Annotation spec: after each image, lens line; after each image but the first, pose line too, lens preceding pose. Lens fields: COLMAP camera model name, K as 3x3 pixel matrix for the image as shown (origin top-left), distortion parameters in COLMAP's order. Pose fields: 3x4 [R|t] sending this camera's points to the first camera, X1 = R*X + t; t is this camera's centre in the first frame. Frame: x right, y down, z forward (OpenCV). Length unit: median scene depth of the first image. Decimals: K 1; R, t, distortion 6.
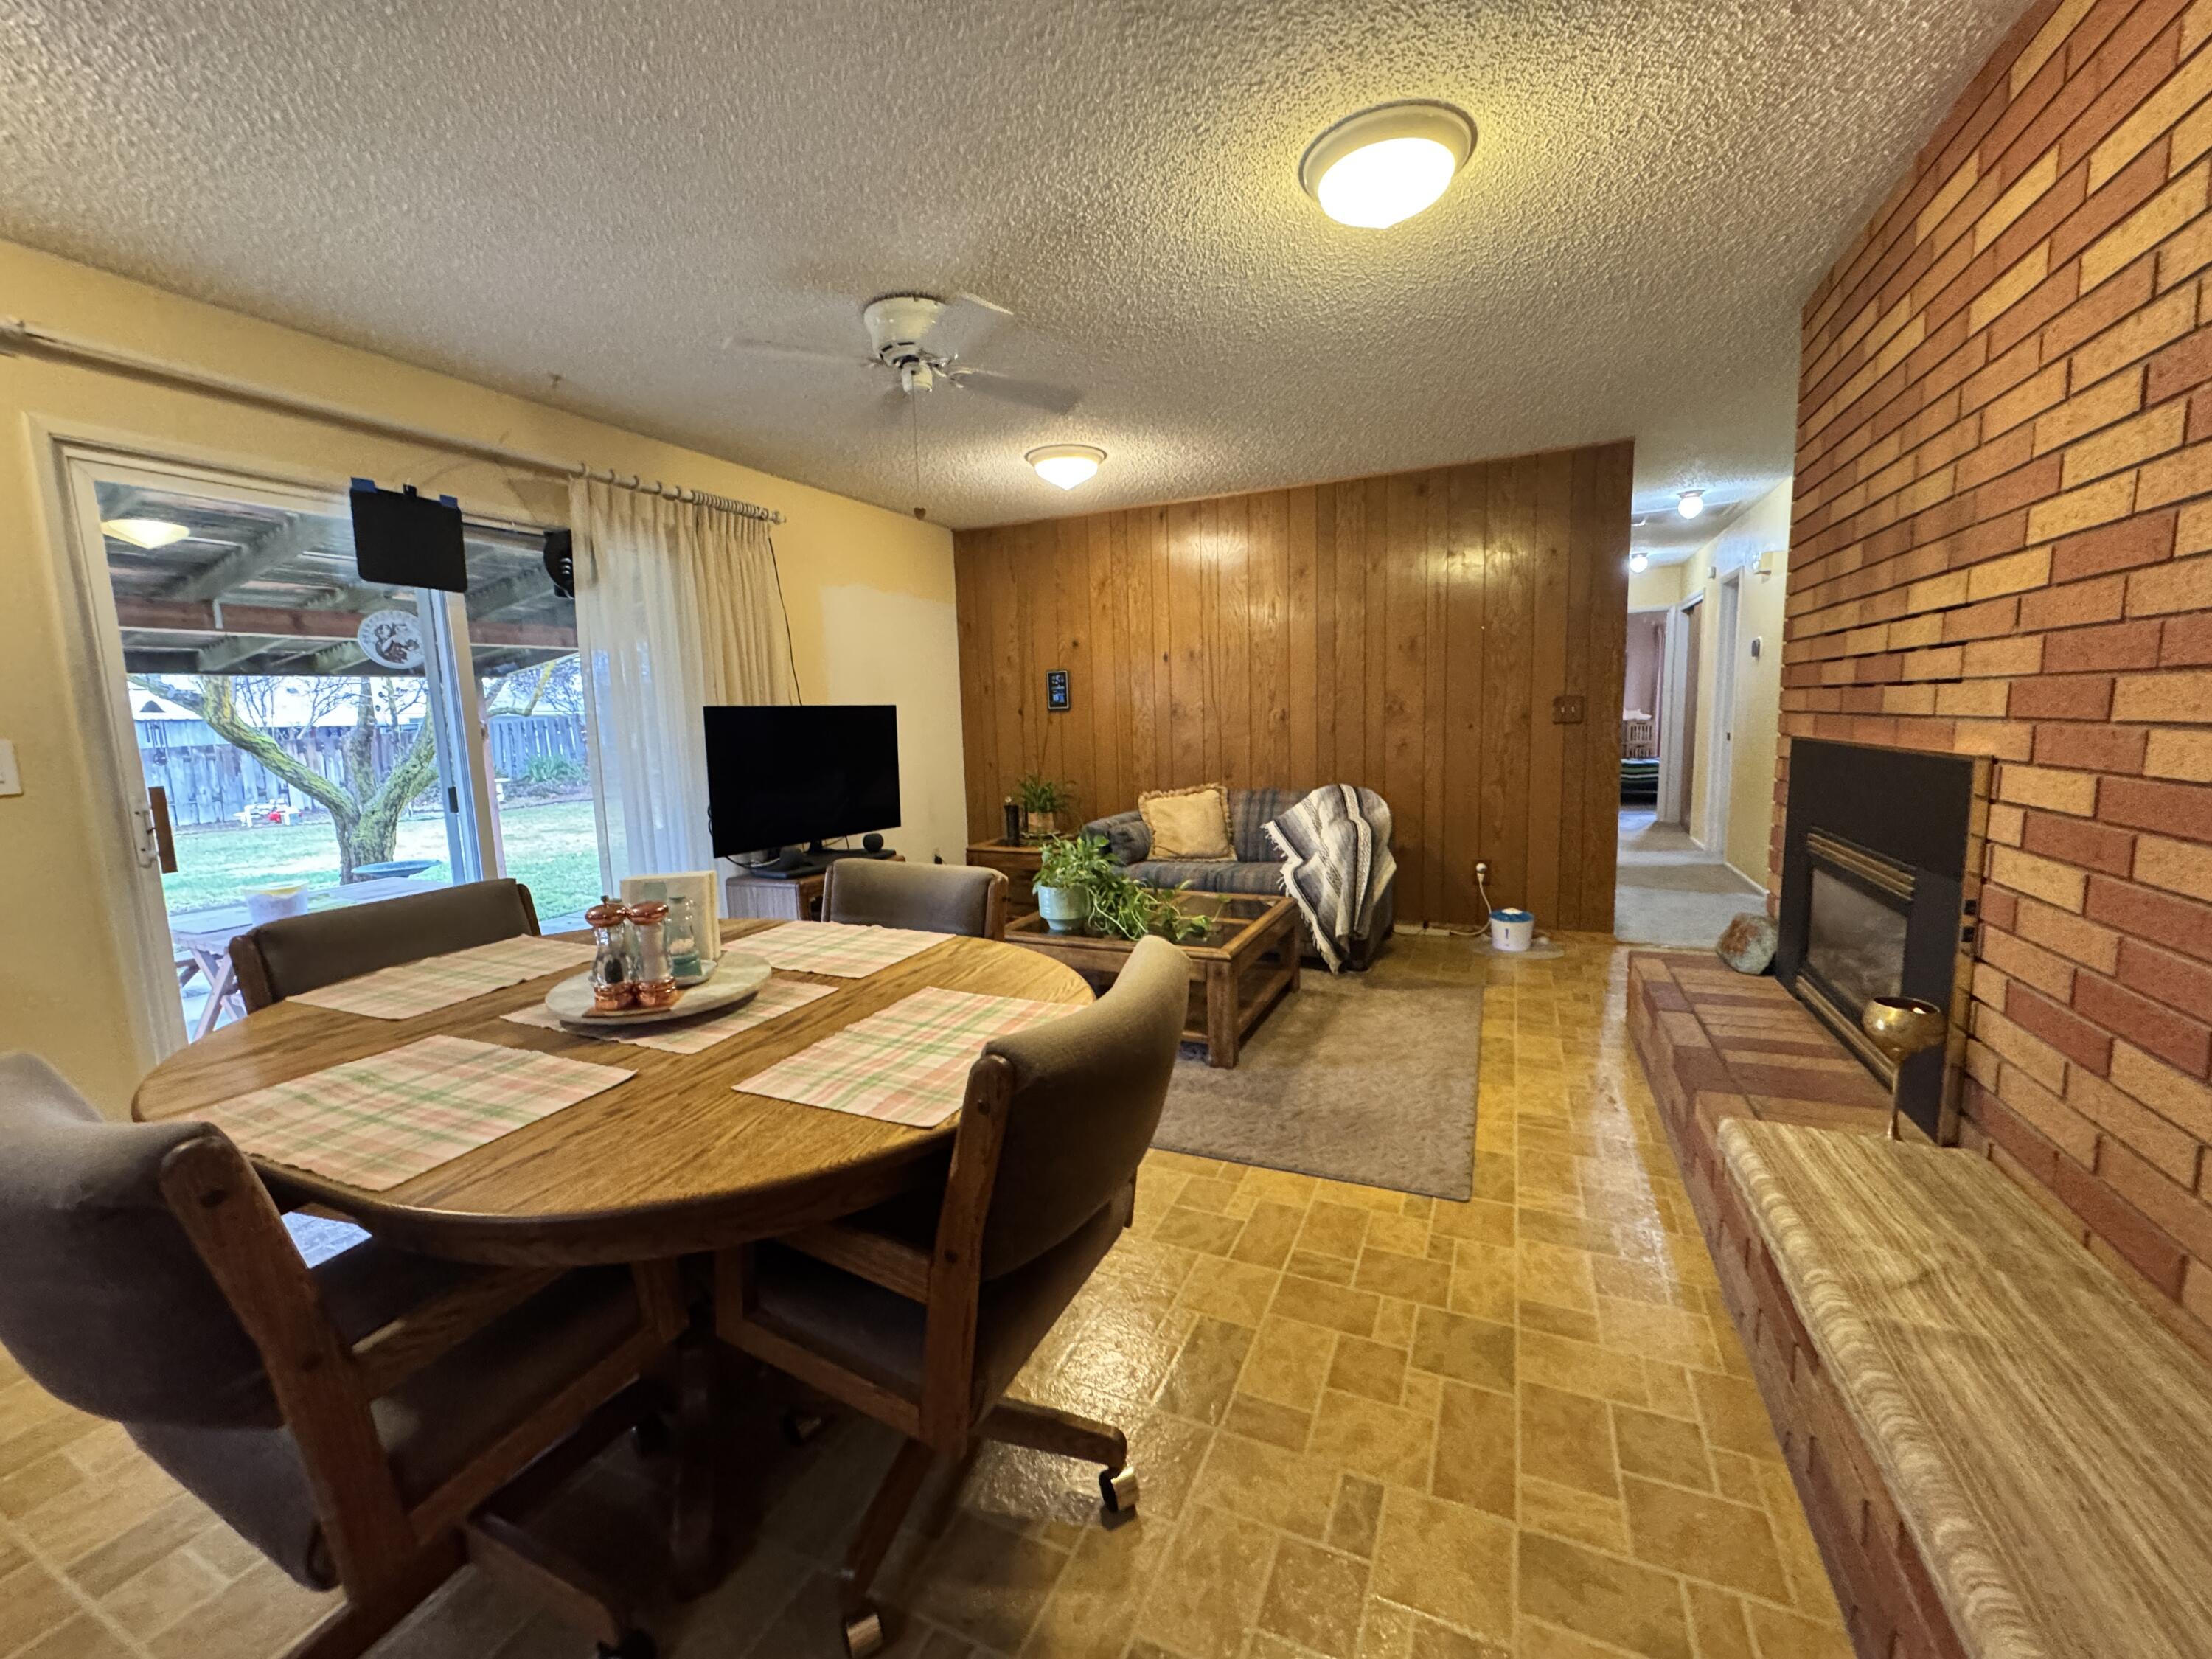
lens RADIAL K [[881.7, 0, 1102.8], [0, 881.7, 826.4], [0, 0, 1]] dist [-0.002669, 0.000428]
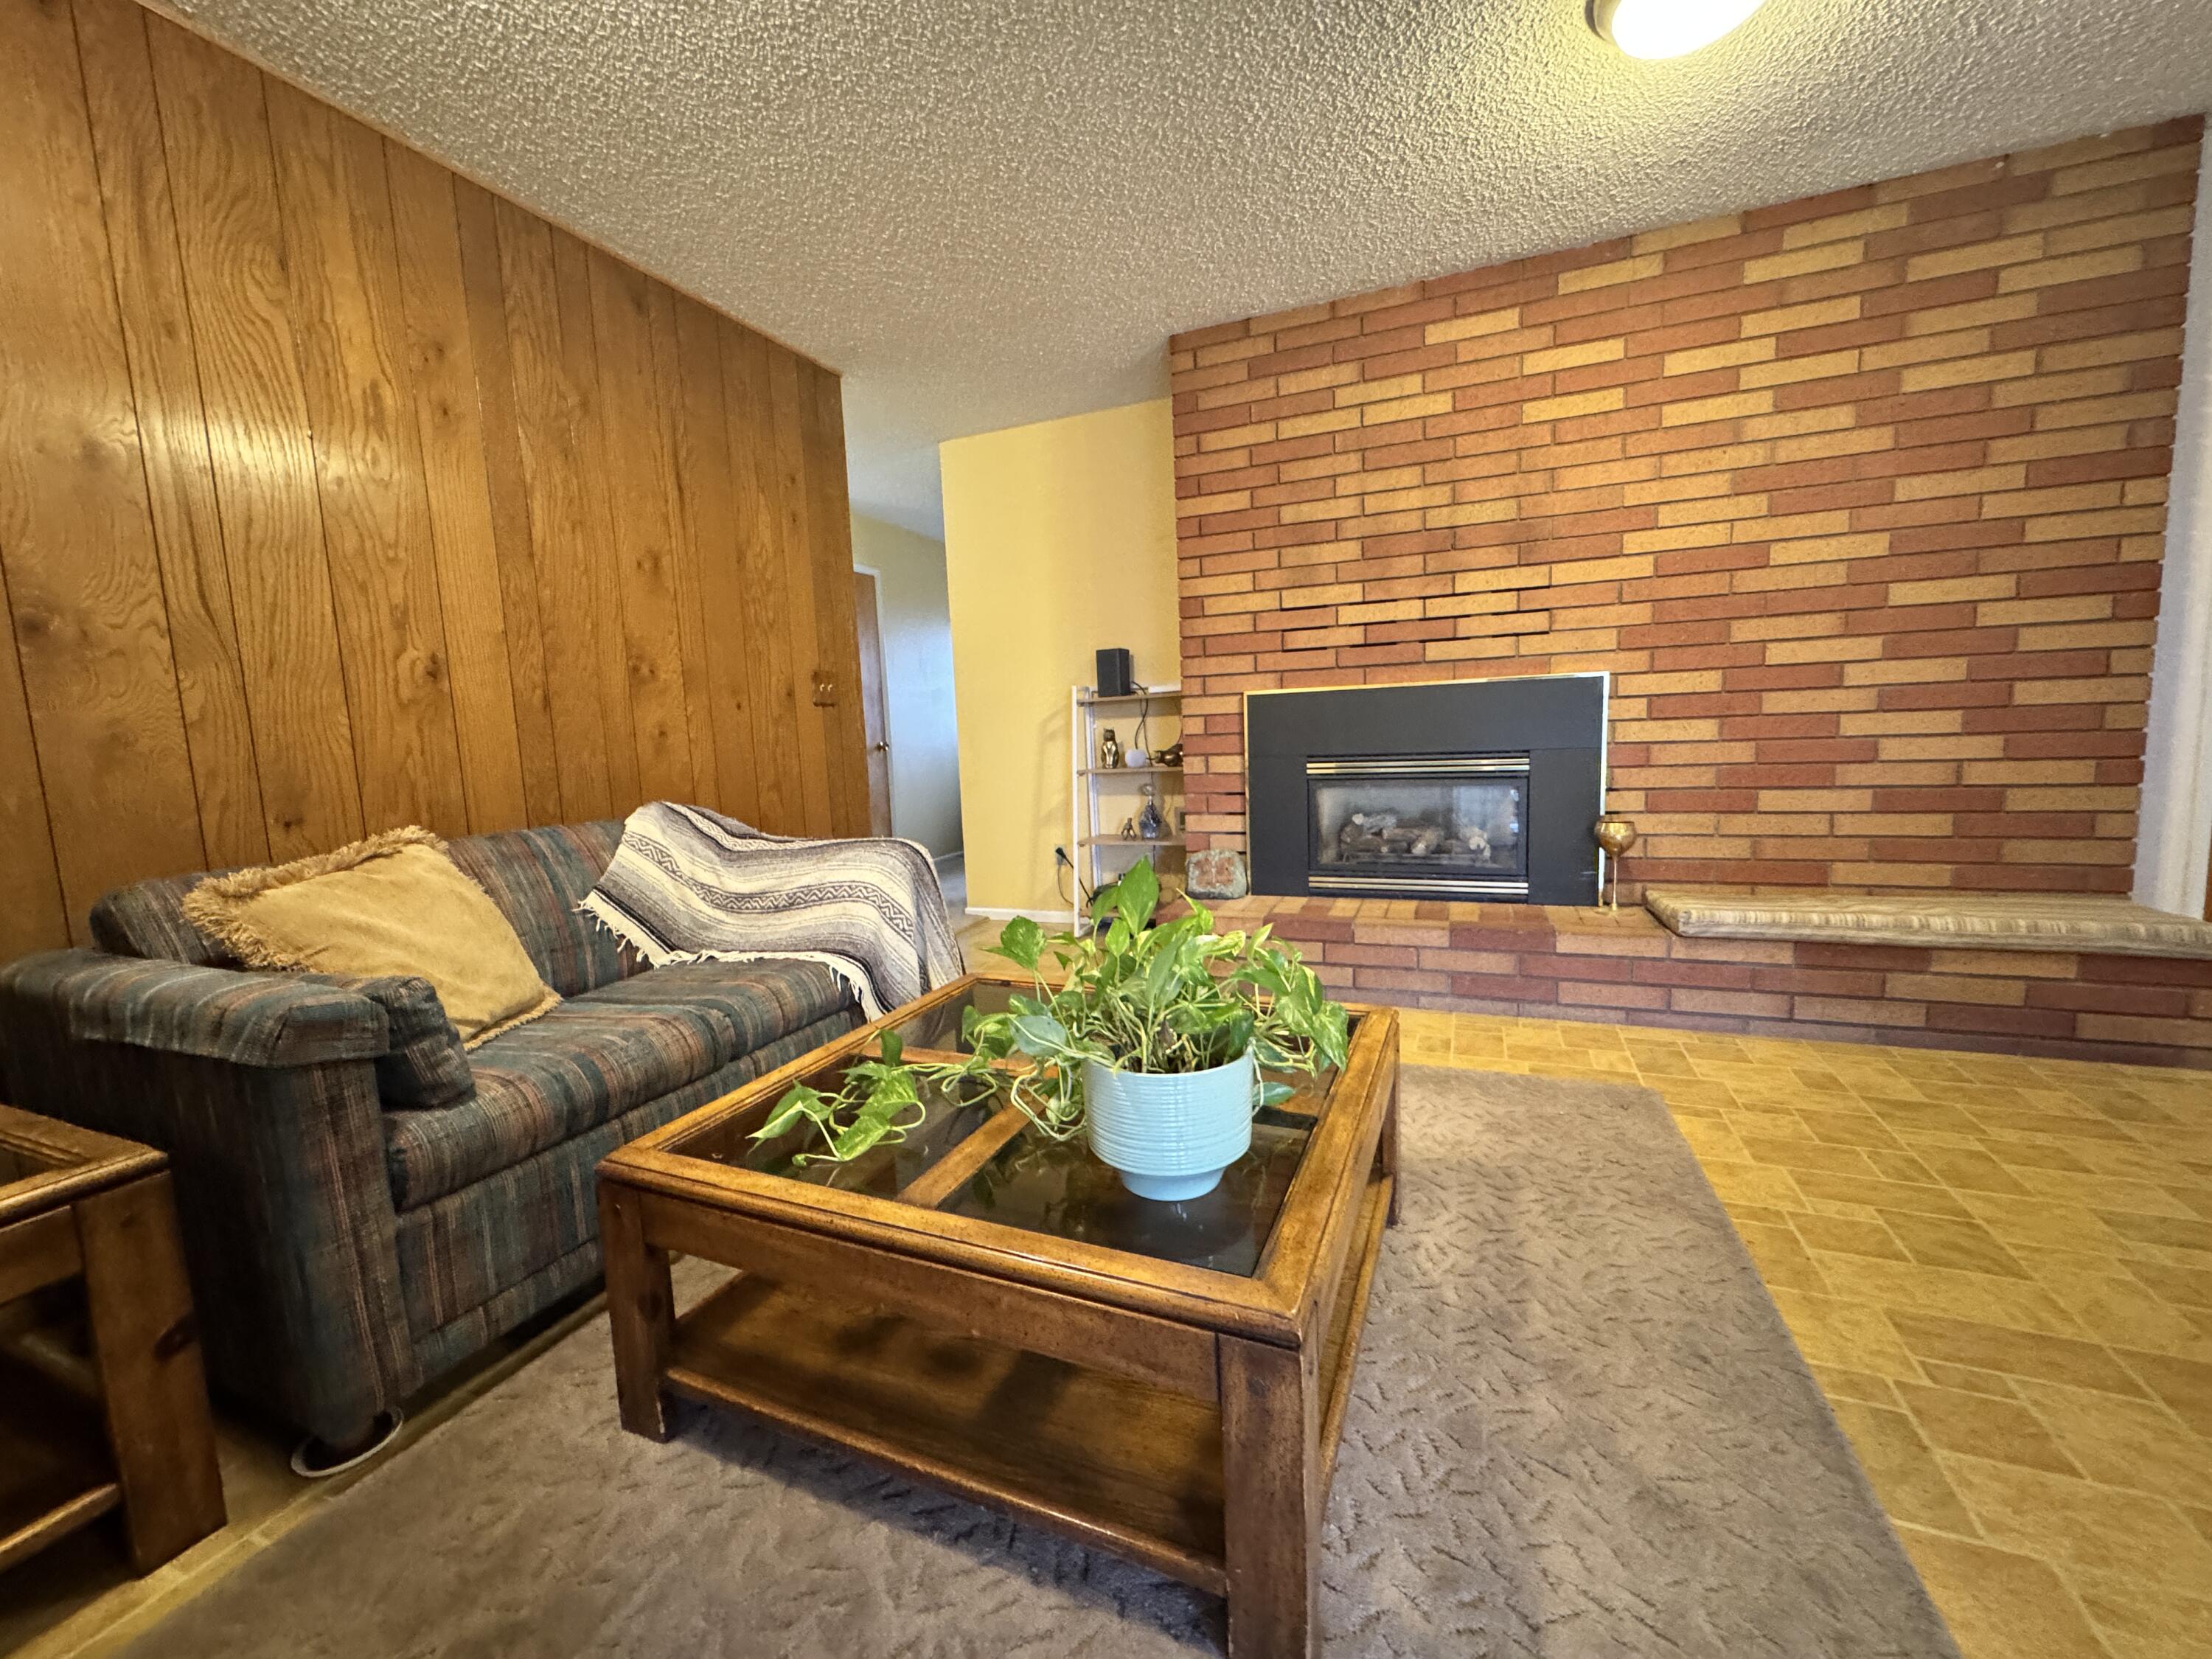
lens RADIAL K [[881.7, 0, 1102.0], [0, 881.7, 828.0], [0, 0, 1]] dist [-0.002669, 0.000428]
pose [[-0.037320, -0.078592, 0.996208, -0.290909], [0.166593, 0.982463, 0.083749, -0.035712], [-0.985319, 0.169087, -0.023573, 0.830855]]
